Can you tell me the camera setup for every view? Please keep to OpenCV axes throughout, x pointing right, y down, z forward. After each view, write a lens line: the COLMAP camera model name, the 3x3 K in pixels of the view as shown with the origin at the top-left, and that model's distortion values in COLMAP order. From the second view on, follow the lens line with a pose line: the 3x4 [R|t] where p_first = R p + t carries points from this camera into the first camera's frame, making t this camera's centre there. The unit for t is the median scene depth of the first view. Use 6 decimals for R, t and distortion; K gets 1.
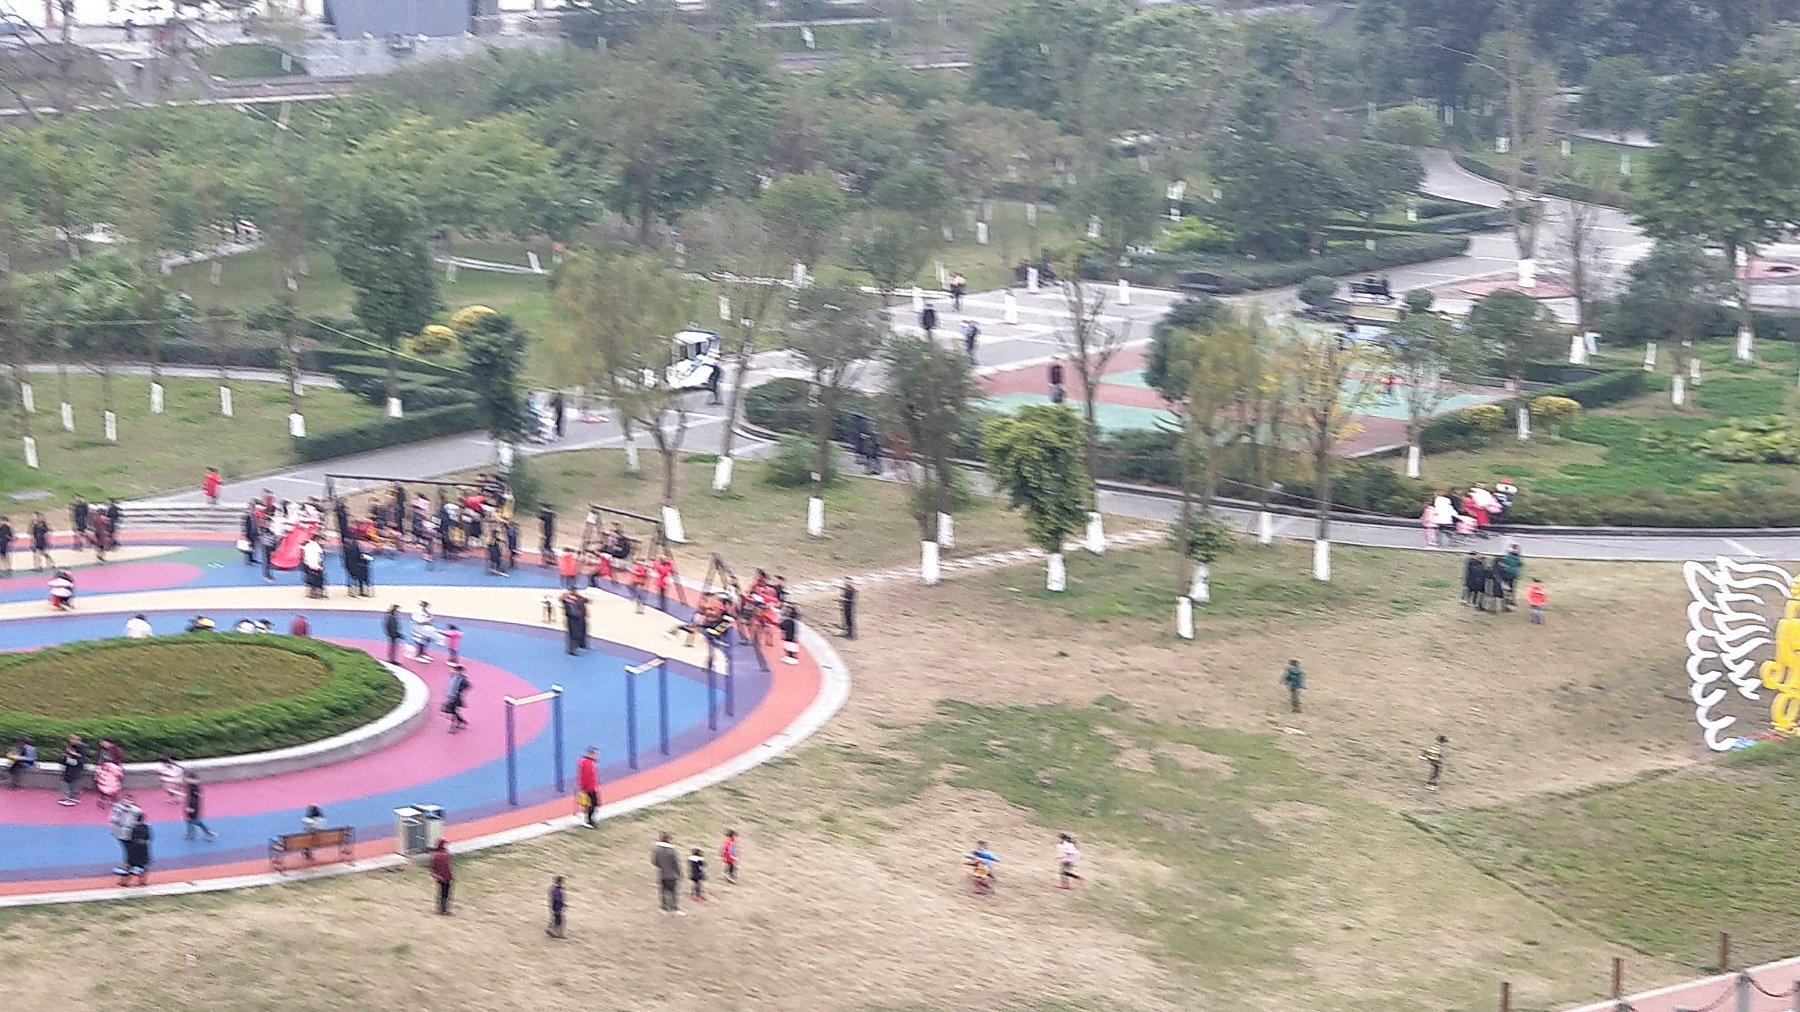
lens RADIAL K [[3965.4, 0, 900.0], [0, 3965.4, 506.0], [0, 0, 1]] dist [-0.558596, 6.320887]
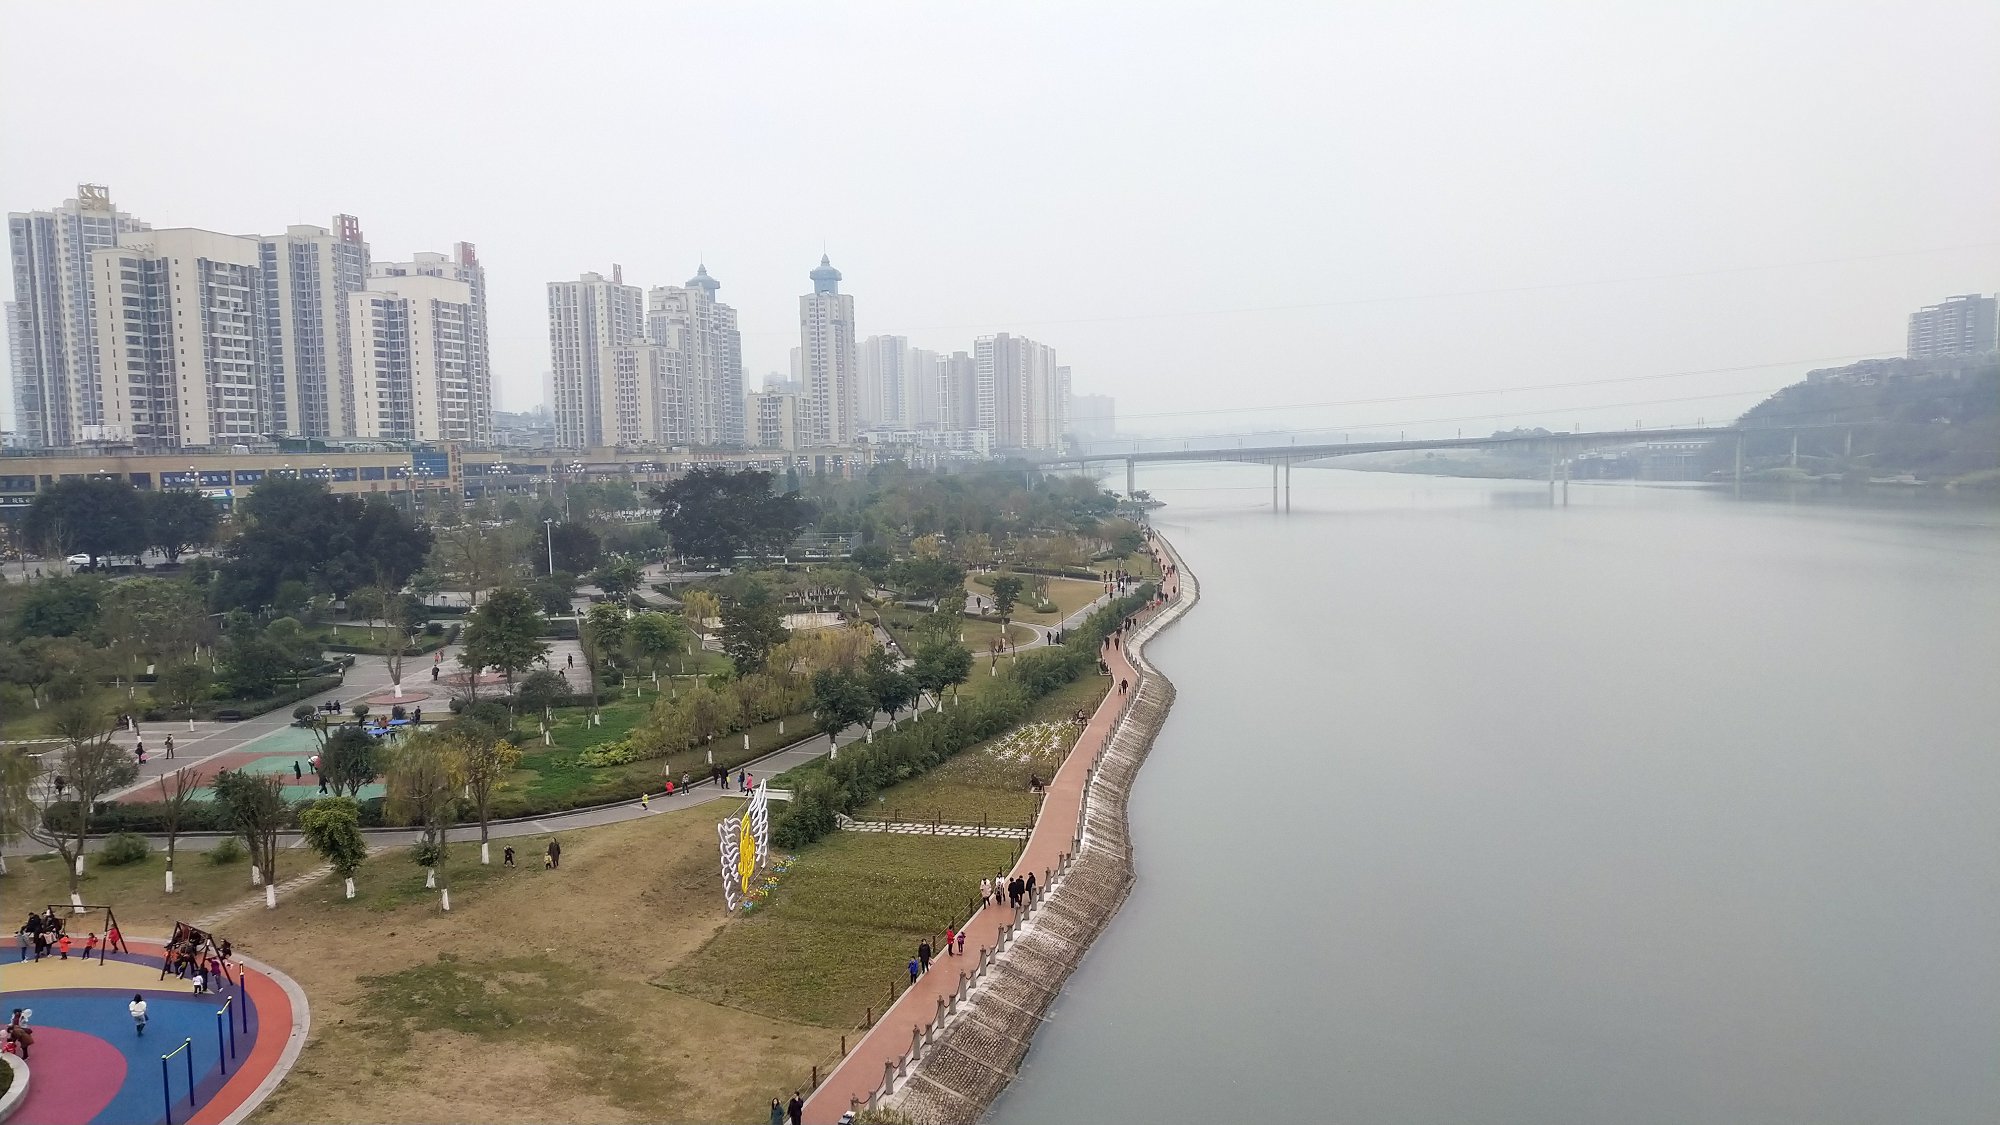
lens RADIAL K [[1442.9, 0, 967.6], [0, 1442.9, 572.8], [0, 0, 1]] dist [0.000351, -0.006477]
pose [[0.750830, -0.065013, 0.657288, -0.200736], [0.136224, 0.988991, -0.057788, -0.057211], [-0.646295, 0.132927, 0.751421, 0.314402]]
